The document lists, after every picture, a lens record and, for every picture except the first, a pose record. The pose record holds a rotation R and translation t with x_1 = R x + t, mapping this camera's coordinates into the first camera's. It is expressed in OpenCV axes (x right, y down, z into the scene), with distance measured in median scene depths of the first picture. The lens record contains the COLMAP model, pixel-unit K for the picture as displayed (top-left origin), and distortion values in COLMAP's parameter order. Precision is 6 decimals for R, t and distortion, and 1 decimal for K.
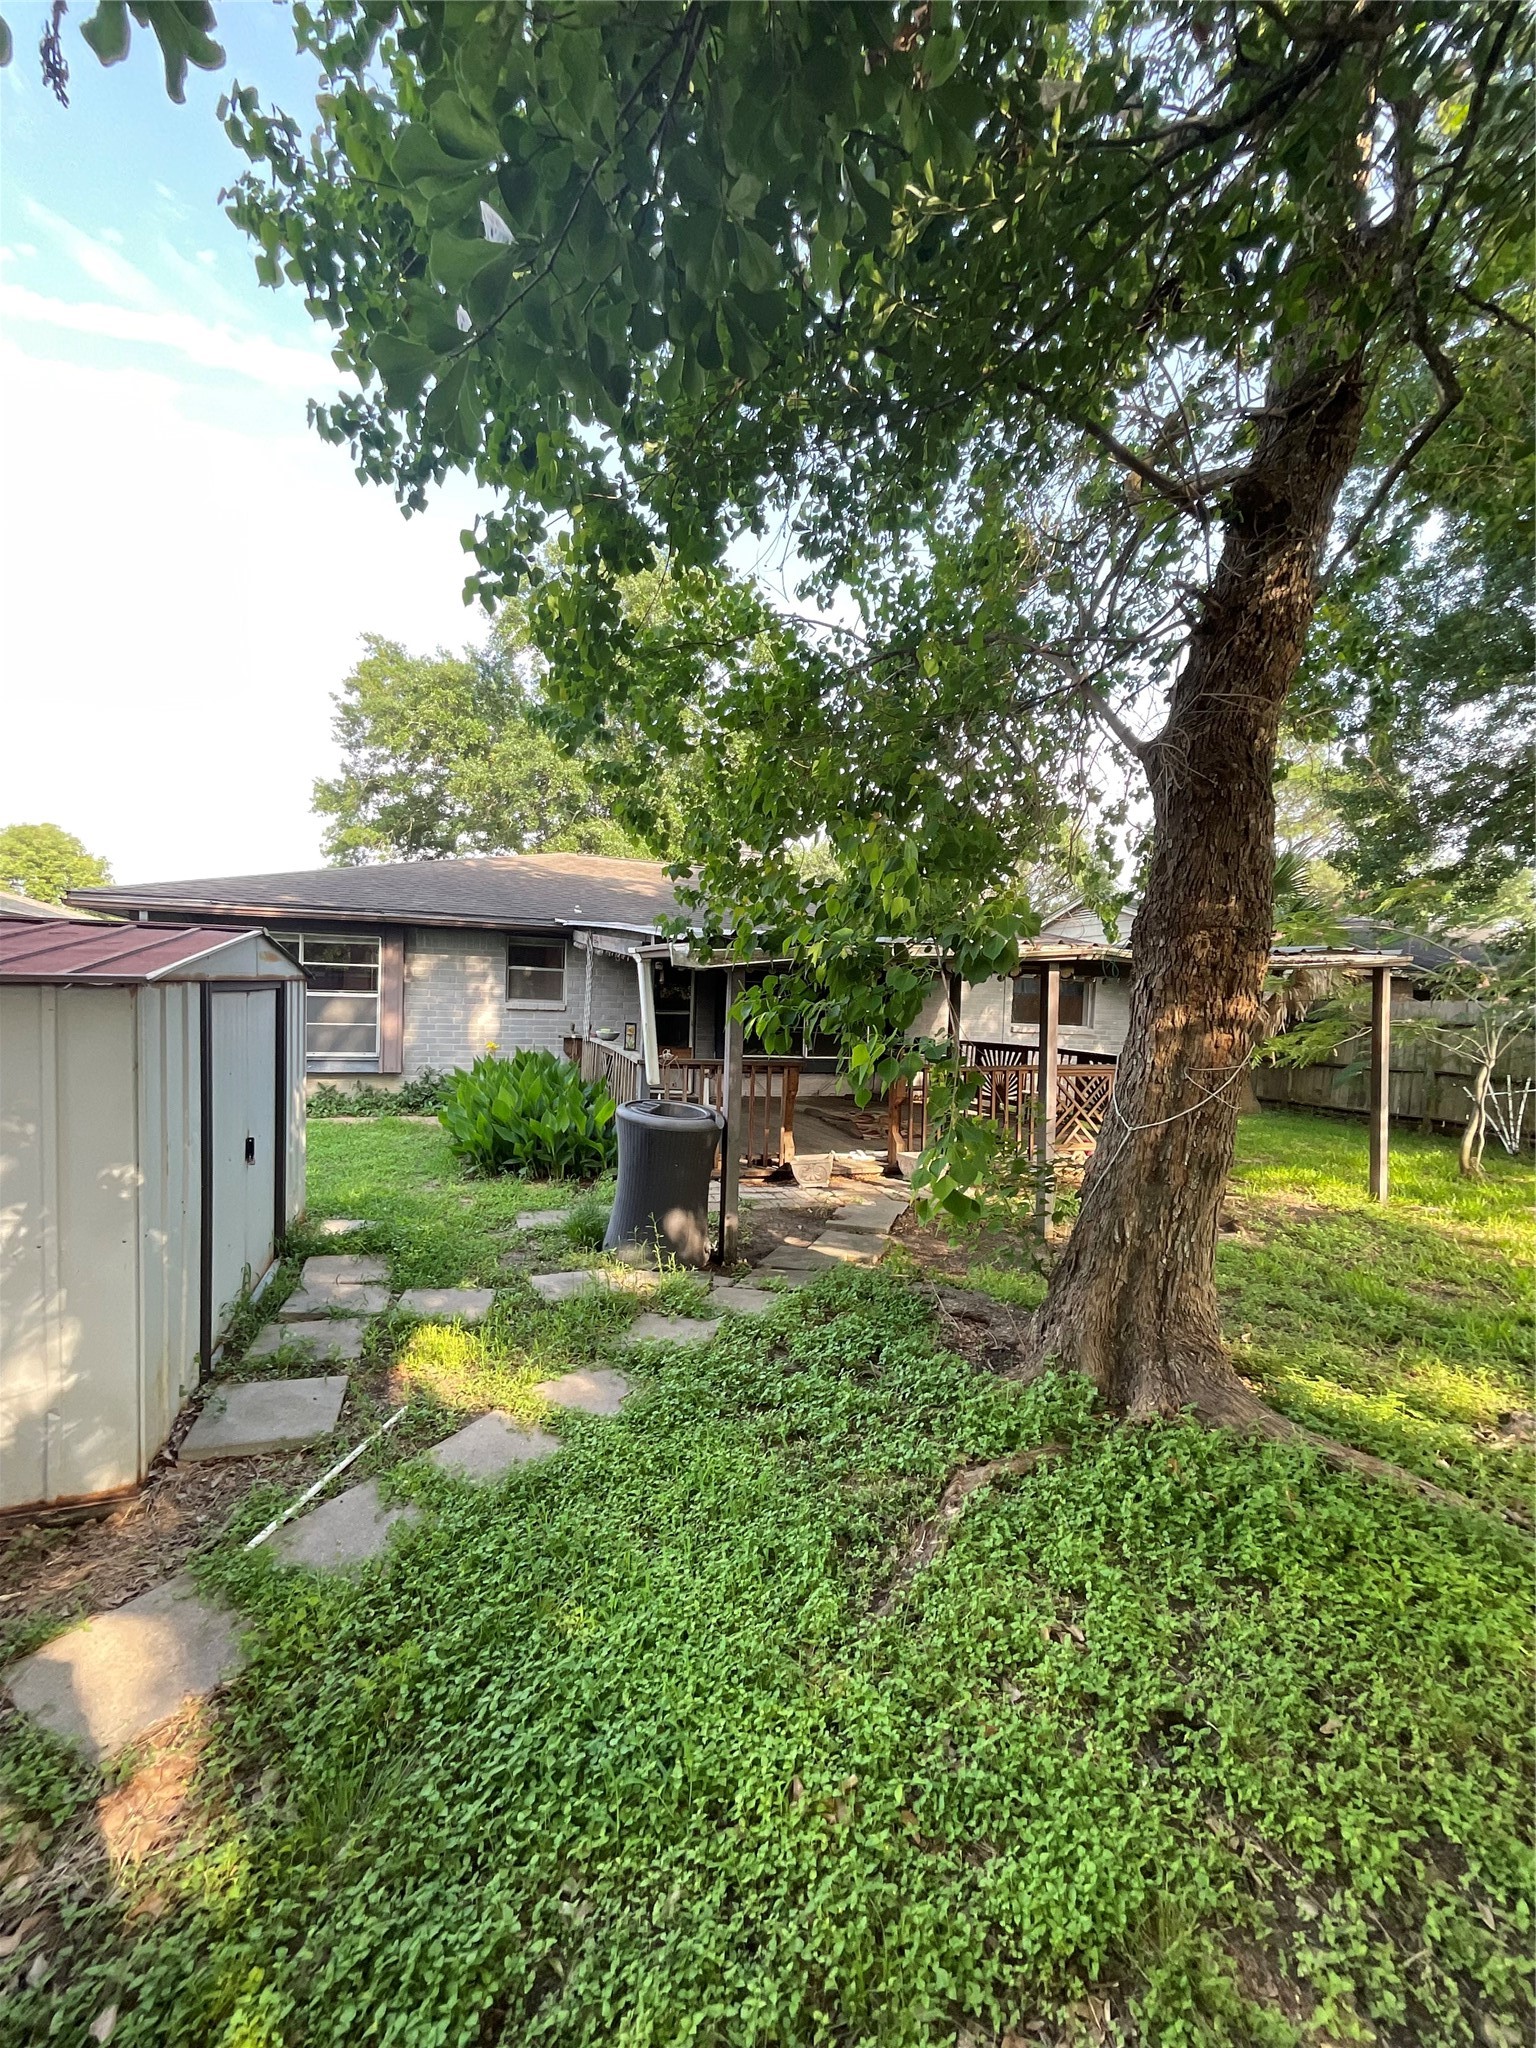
lens RADIAL K [[832.5, 0, 765.0], [0, 832.5, 1031.0], [0, 0, 1]] dist [-0.006389, 0.005636]
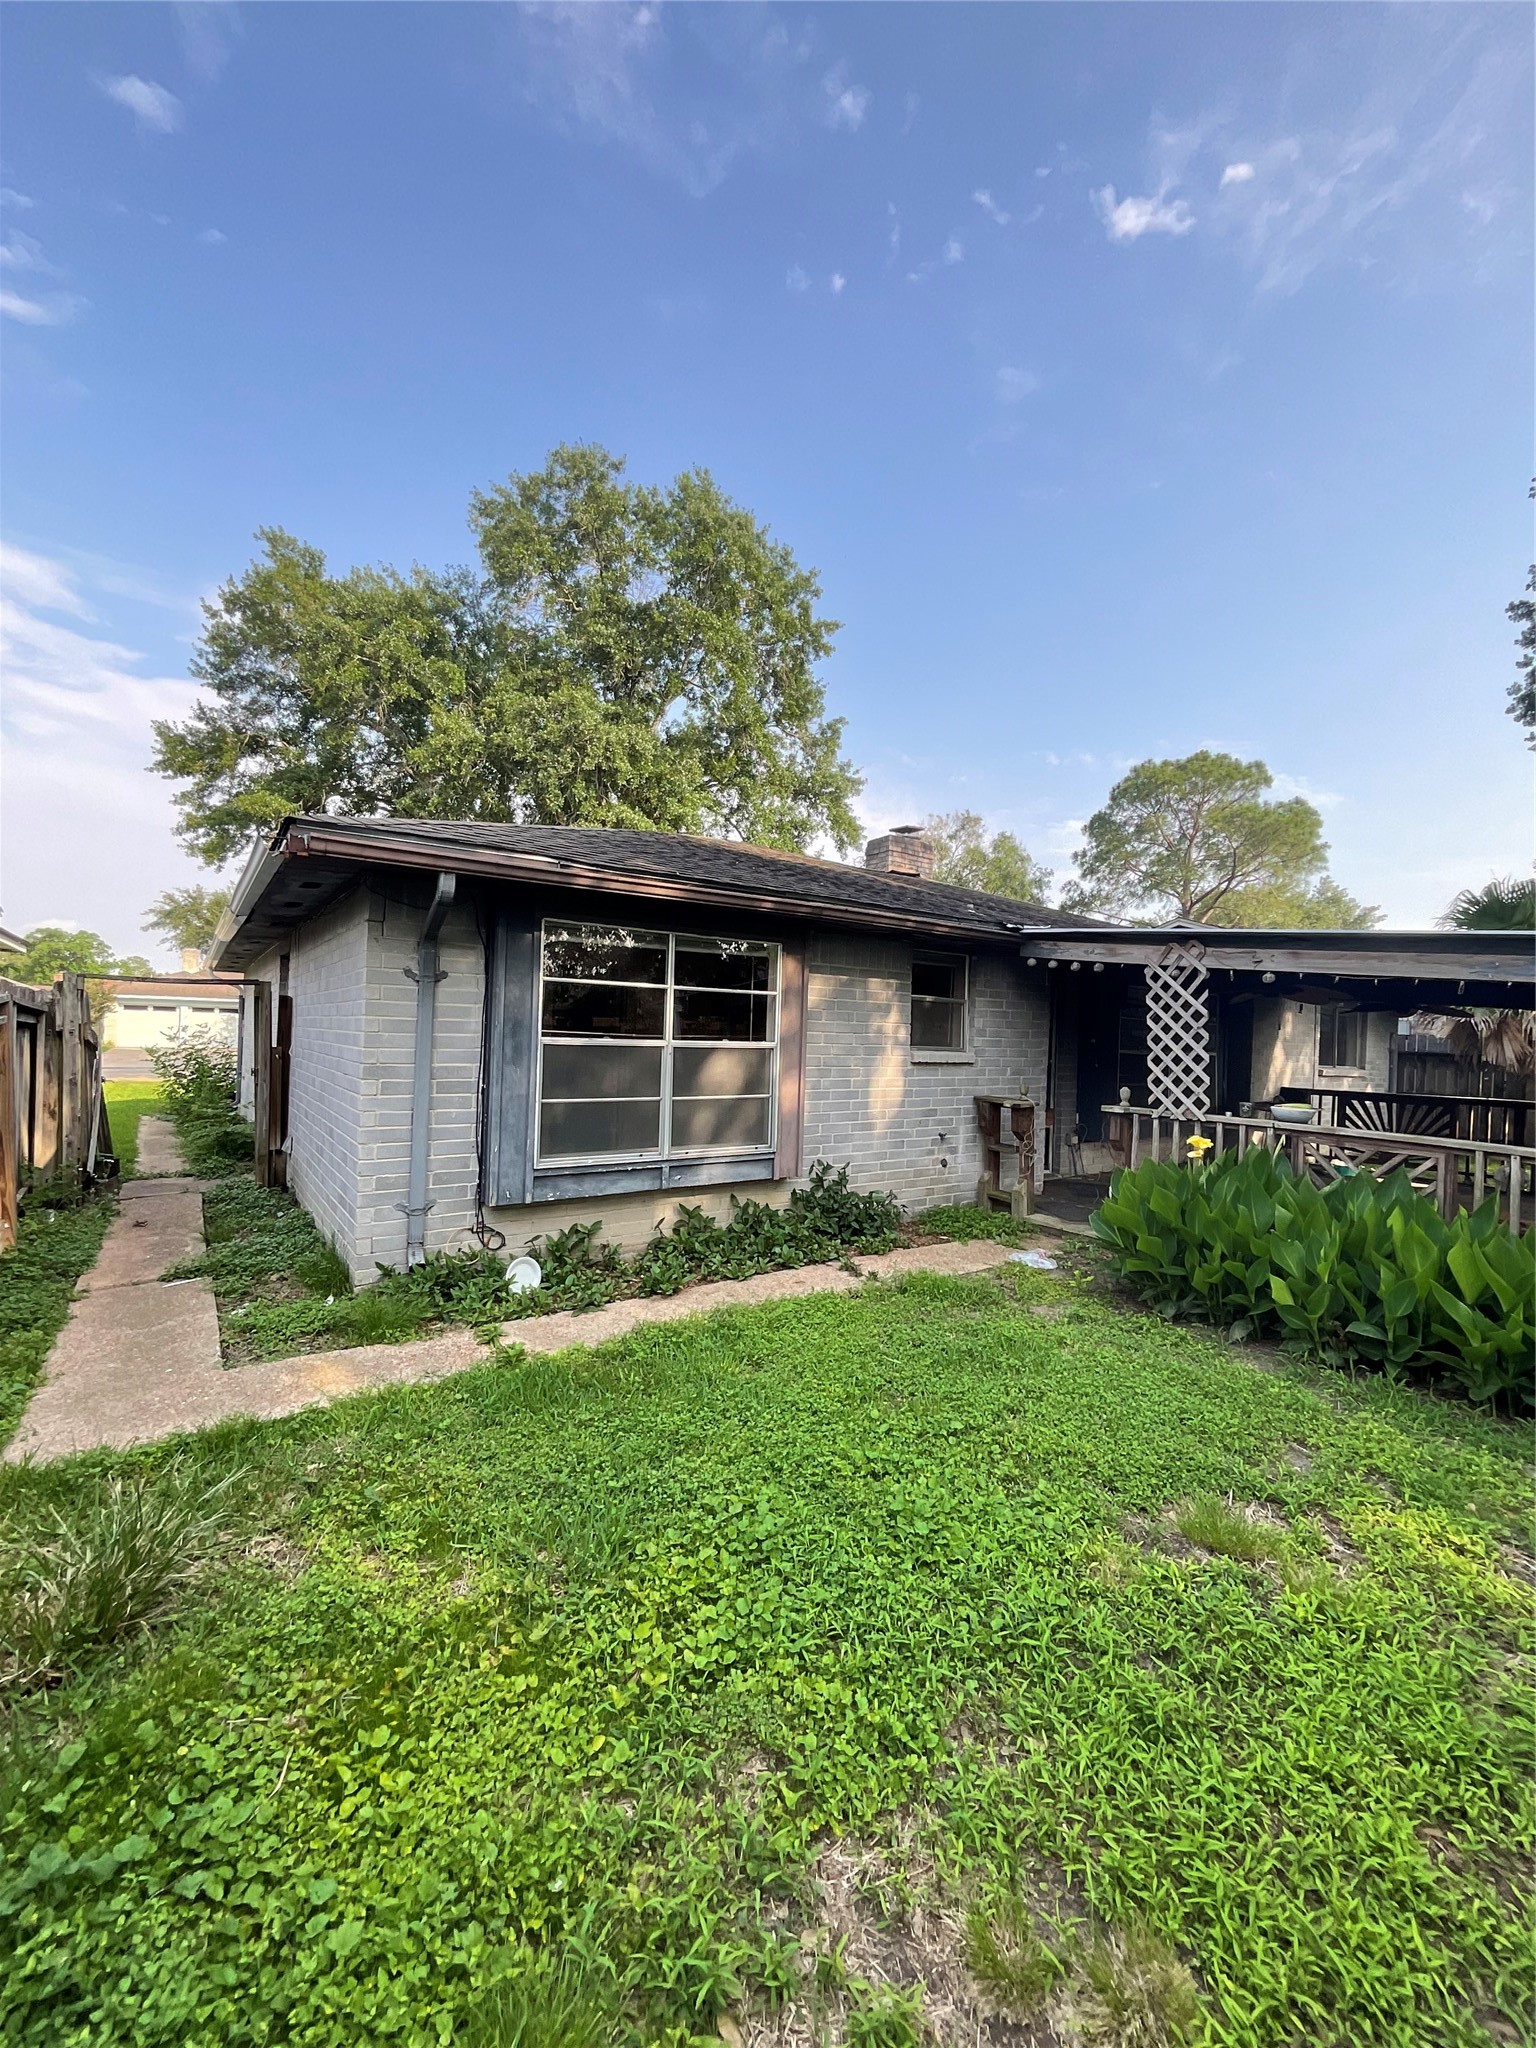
lens RADIAL K [[832.5, 0, 765.0], [0, 832.5, 1031.0], [0, 0, 1]] dist [-0.006389, 0.005636]
pose [[0.959928, -0.001991, 0.280238, -0.616137], [0.010449, 0.999534, -0.028689, -0.033995], [-0.280050, 0.030468, 0.959502, 0.440662]]
